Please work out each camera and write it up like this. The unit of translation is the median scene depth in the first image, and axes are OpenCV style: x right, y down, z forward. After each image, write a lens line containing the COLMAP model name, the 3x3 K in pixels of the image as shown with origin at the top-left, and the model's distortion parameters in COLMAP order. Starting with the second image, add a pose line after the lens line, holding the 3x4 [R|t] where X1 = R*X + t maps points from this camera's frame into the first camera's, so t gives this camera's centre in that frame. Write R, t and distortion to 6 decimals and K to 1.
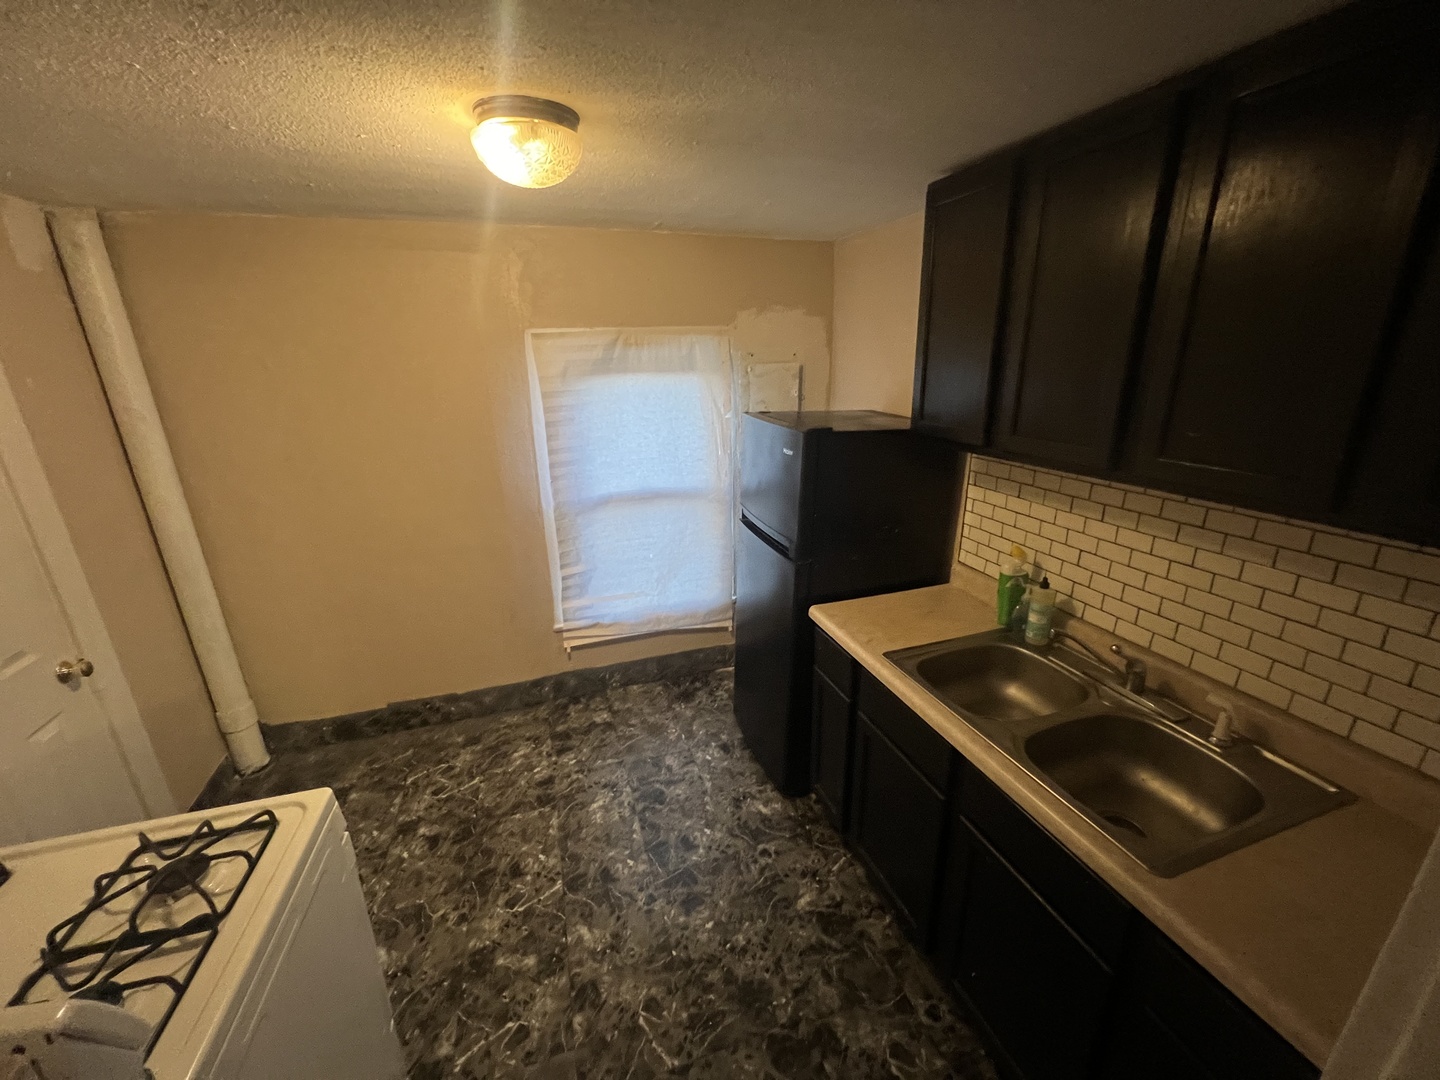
lens RADIAL K [[575.2, 0, 721.5], [0, 575.2, 539.9], [0, 0, 1]] dist [0.001359, -0.000238]
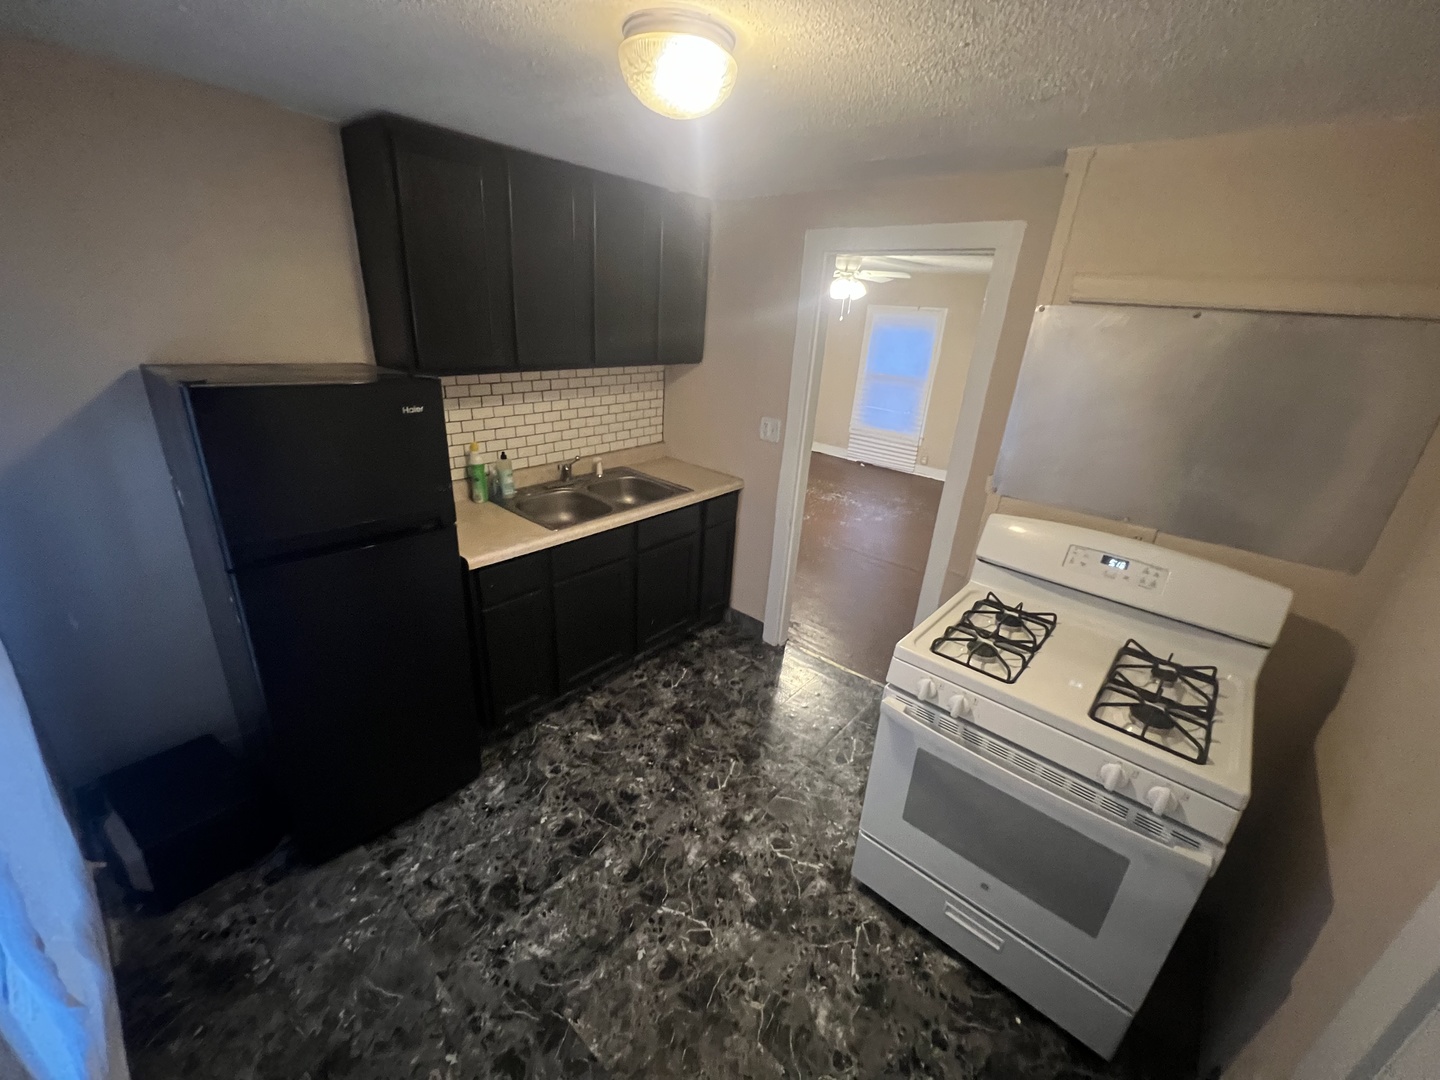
lens RADIAL K [[580.6, 0, 720.4], [0, 580.6, 540.2], [0, 0, 1]] dist [0.000587, 0.000086]
pose [[-0.510374, -0.339458, 0.790118, -0.936105], [0.212165, 0.840686, 0.498230, -0.351890], [-0.833369, 0.421919, -0.357044, 1.107379]]
